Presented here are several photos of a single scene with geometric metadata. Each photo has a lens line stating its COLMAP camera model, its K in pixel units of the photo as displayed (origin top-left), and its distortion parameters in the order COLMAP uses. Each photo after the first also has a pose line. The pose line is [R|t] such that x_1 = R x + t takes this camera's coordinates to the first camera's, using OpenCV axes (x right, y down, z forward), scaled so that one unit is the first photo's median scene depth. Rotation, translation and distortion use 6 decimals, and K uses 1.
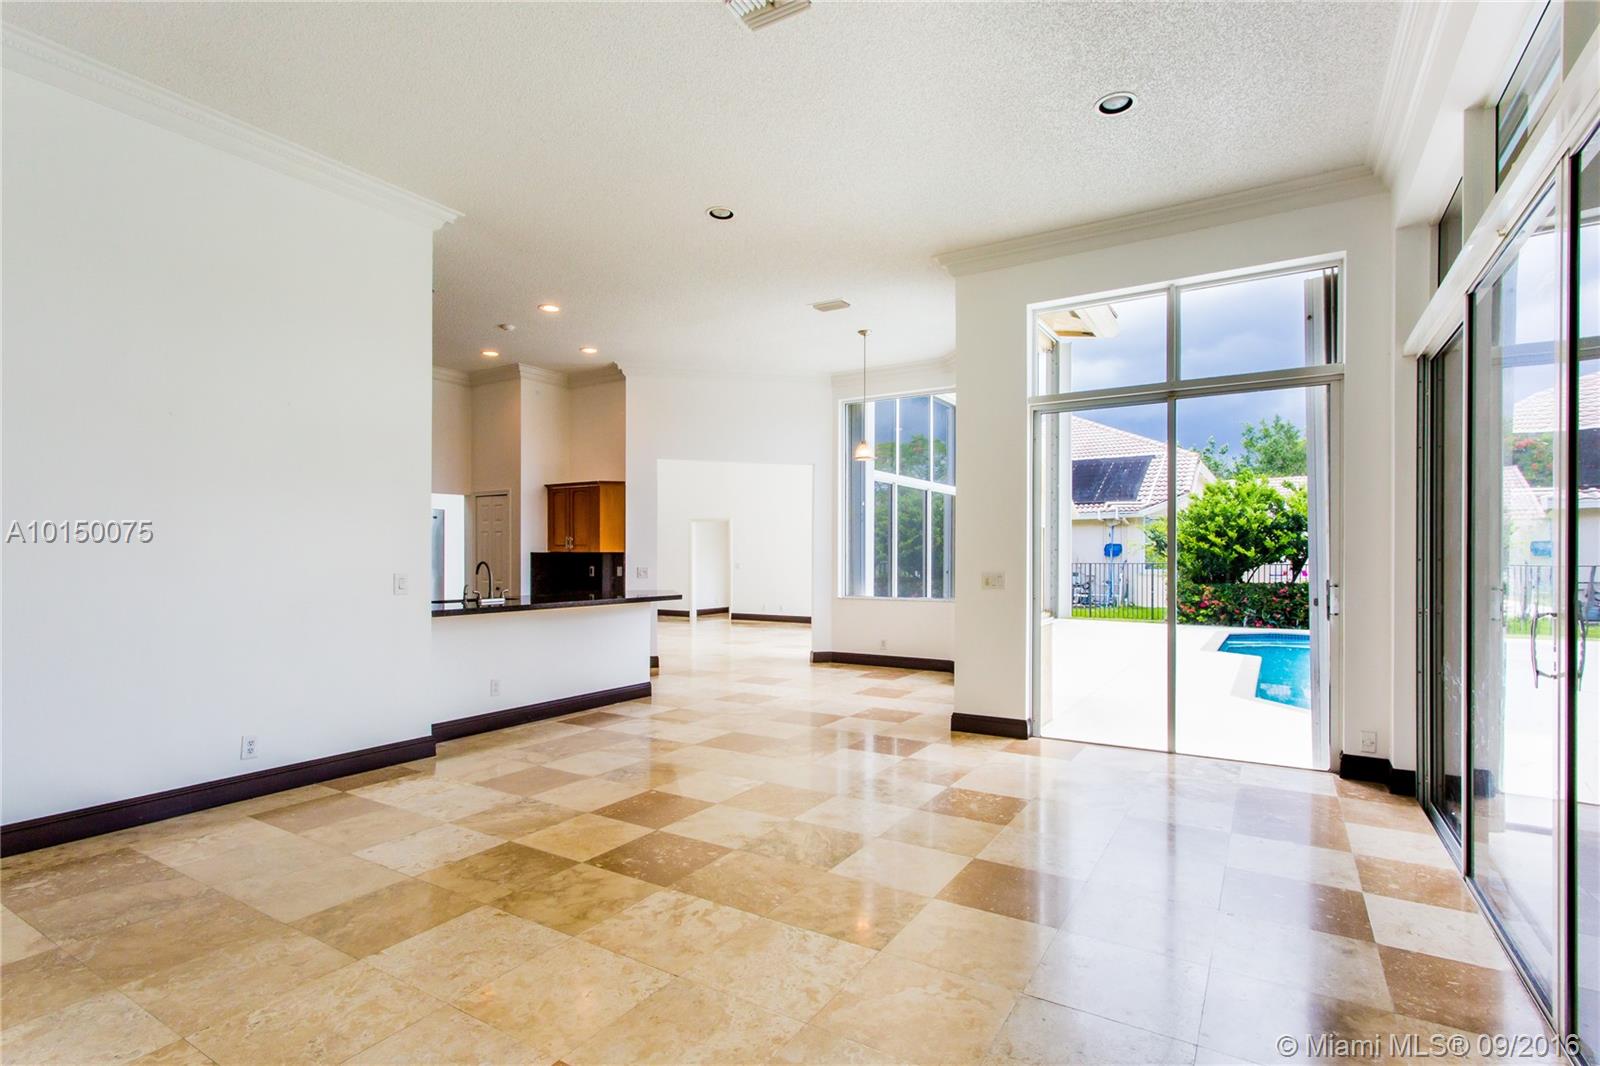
lens RADIAL K [[801.6, 0, 794.6], [0, 801.6, 546.8], [0, 0, 1]] dist [0.005094, 0.000188]
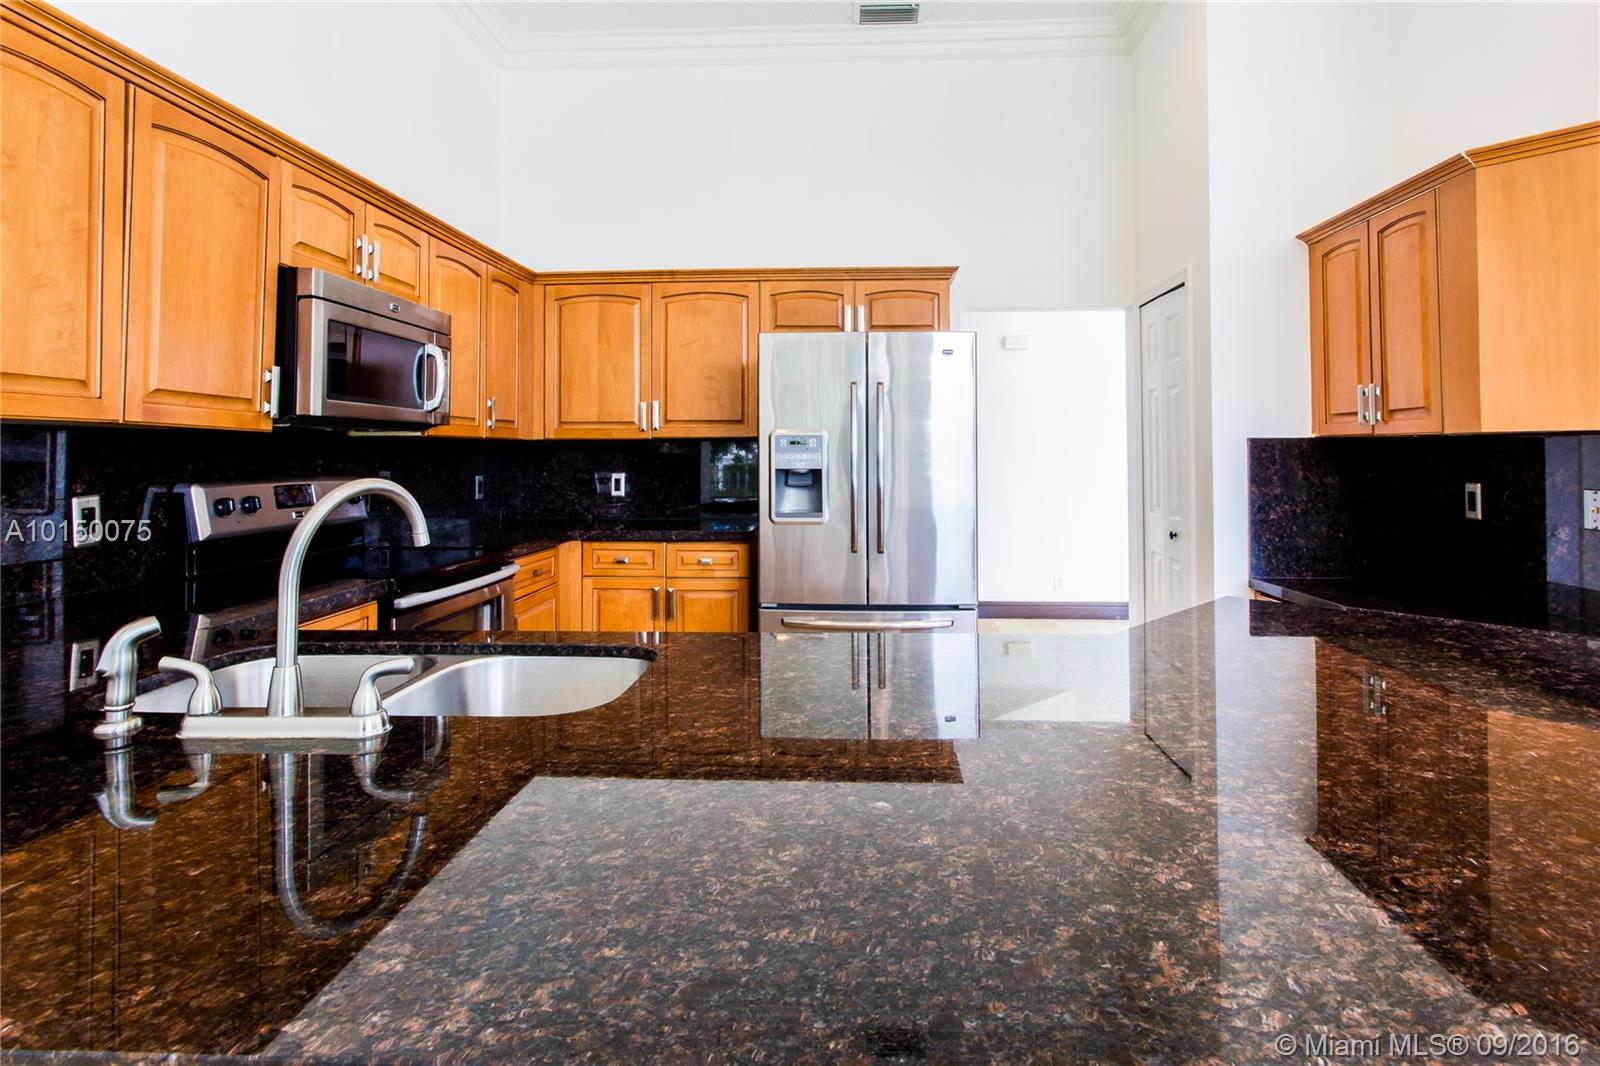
lens RADIAL K [[801.6, 0, 800.8], [0, 801.6, 442.3], [0, 0, 1]] dist [0.005094, 0.000188]
pose [[0.451139, -0.023678, -0.892139, -0.237771], [0.020058, 0.999664, -0.016389, 0.019943], [0.892228, -0.010501, 0.451463, 1.408122]]
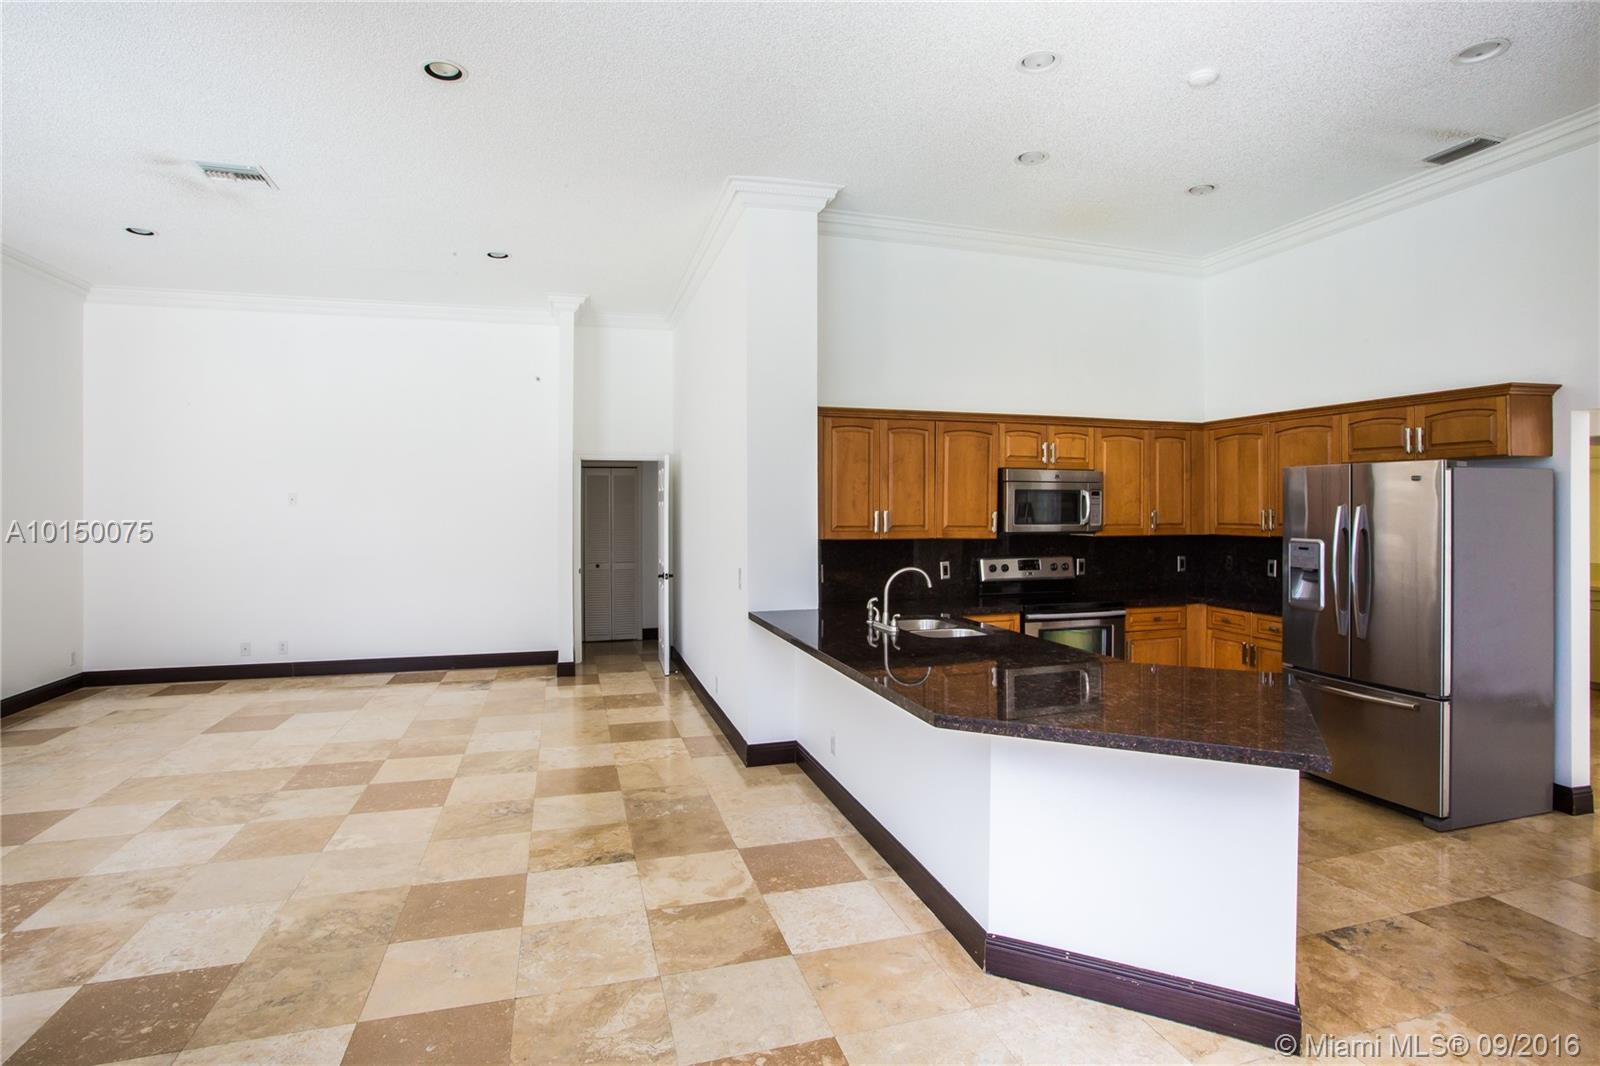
lens RADIAL K [[850.4, 0, 795.5], [0, 850.4, 523.3], [0, 0, 1]] dist [-0.004831, 0.000326]
pose [[-0.698123, 0.012730, -0.715864, 0.239093], [0.011626, 0.999912, 0.006443, -0.031206], [0.715883, -0.003824, -0.698210, 1.958977]]
